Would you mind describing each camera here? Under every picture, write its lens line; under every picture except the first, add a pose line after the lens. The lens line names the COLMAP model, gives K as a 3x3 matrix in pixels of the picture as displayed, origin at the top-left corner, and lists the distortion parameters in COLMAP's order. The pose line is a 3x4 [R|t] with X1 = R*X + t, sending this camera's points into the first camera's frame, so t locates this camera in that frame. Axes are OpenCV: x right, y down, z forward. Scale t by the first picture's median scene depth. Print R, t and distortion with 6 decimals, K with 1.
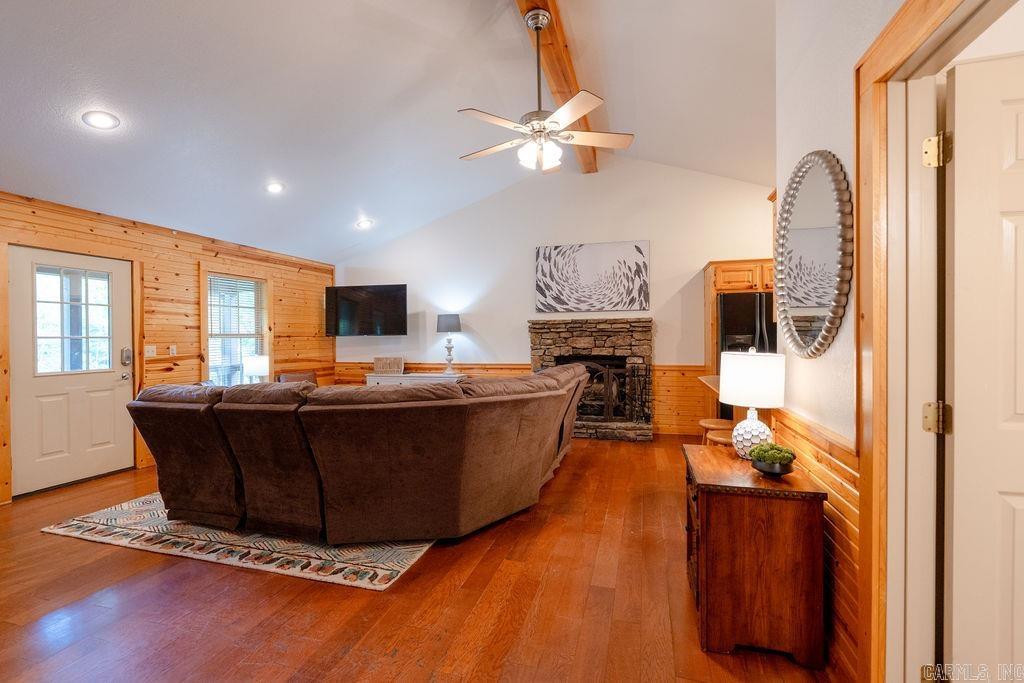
lens RADIAL K [[457.8, 0, 510.4], [0, 457.8, 340.5], [0, 0, 1]] dist [-0.007932, 0.003289]
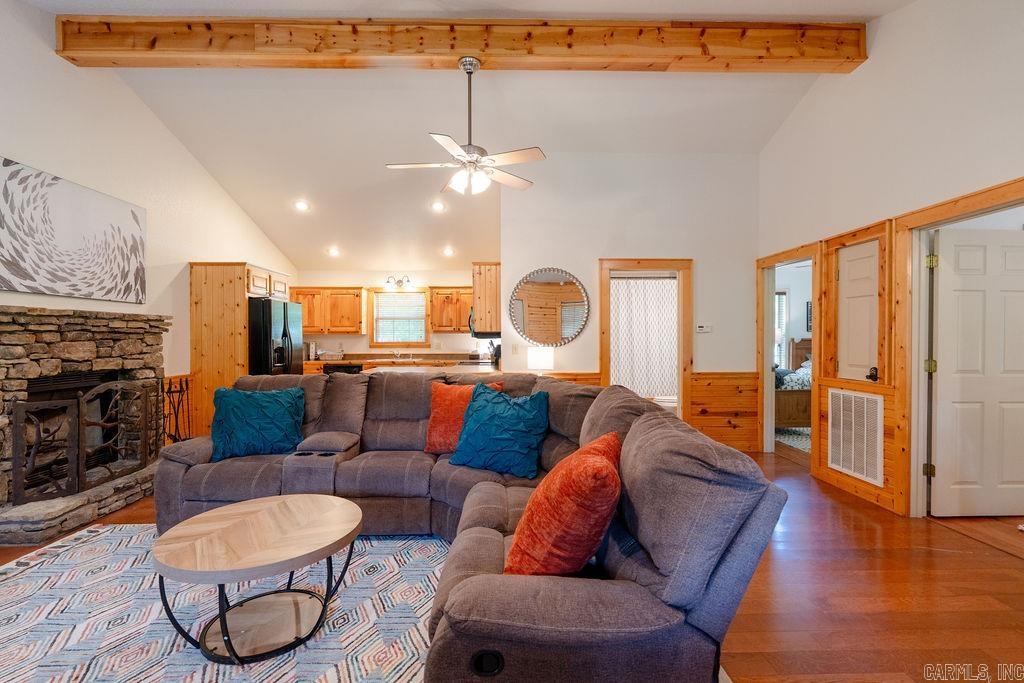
lens RADIAL K [[457.8, 0, 510.4], [0, 457.8, 340.5], [0, 0, 1]] dist [-0.007932, 0.003289]
pose [[-0.306302, 0.002201, 0.951932, -0.672489], [0.012919, 0.999915, 0.001845, -0.003068], [-0.951847, 0.012863, -0.306304, 0.789131]]
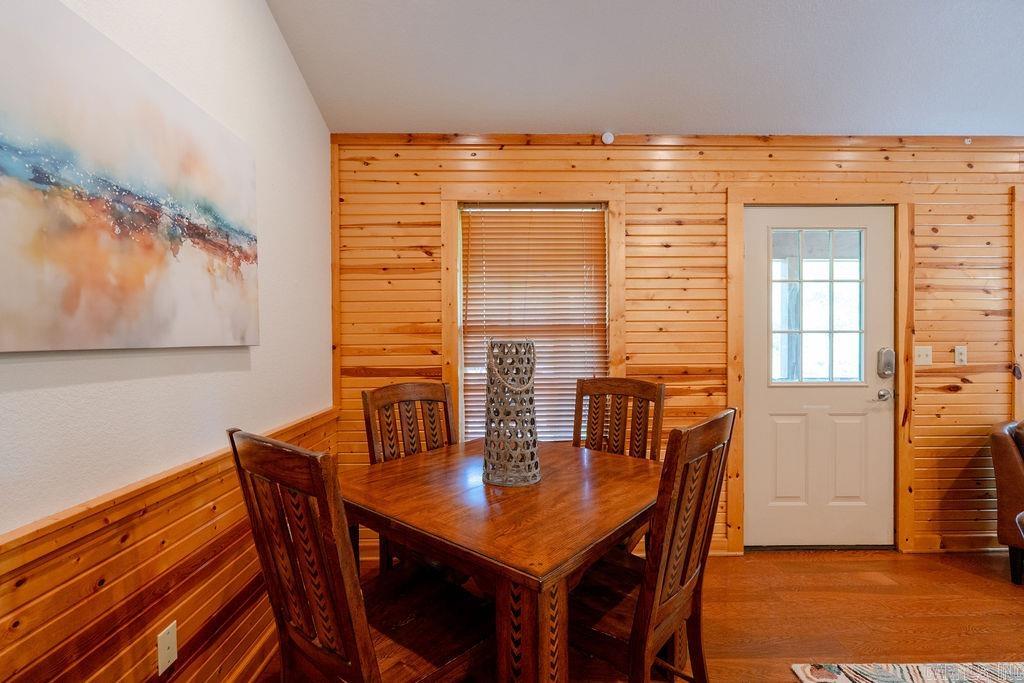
lens RADIAL K [[457.8, 0, 510.4], [0, 457.8, 340.5], [0, 0, 1]] dist [-0.007932, 0.003289]
pose [[0.302826, 0.012023, -0.952970, -0.360749], [-0.005626, 0.999926, 0.010828, 0.001045], [0.953029, 0.002082, 0.302871, 0.294316]]
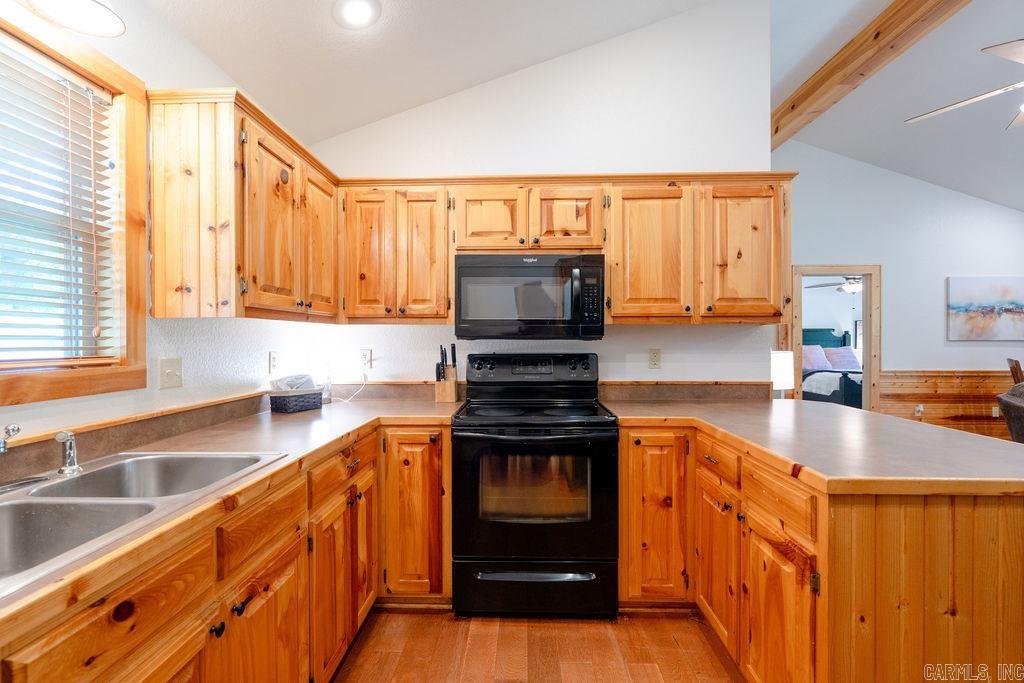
lens RADIAL K [[457.8, 0, 510.4], [0, 457.8, 340.5], [0, 0, 1]] dist [-0.007932, 0.003289]
pose [[-0.966727, 0.009947, -0.255617, 0.717269], [0.006674, 0.999884, 0.013666, -0.012798], [0.255723, 0.011506, -0.966682, 0.931621]]
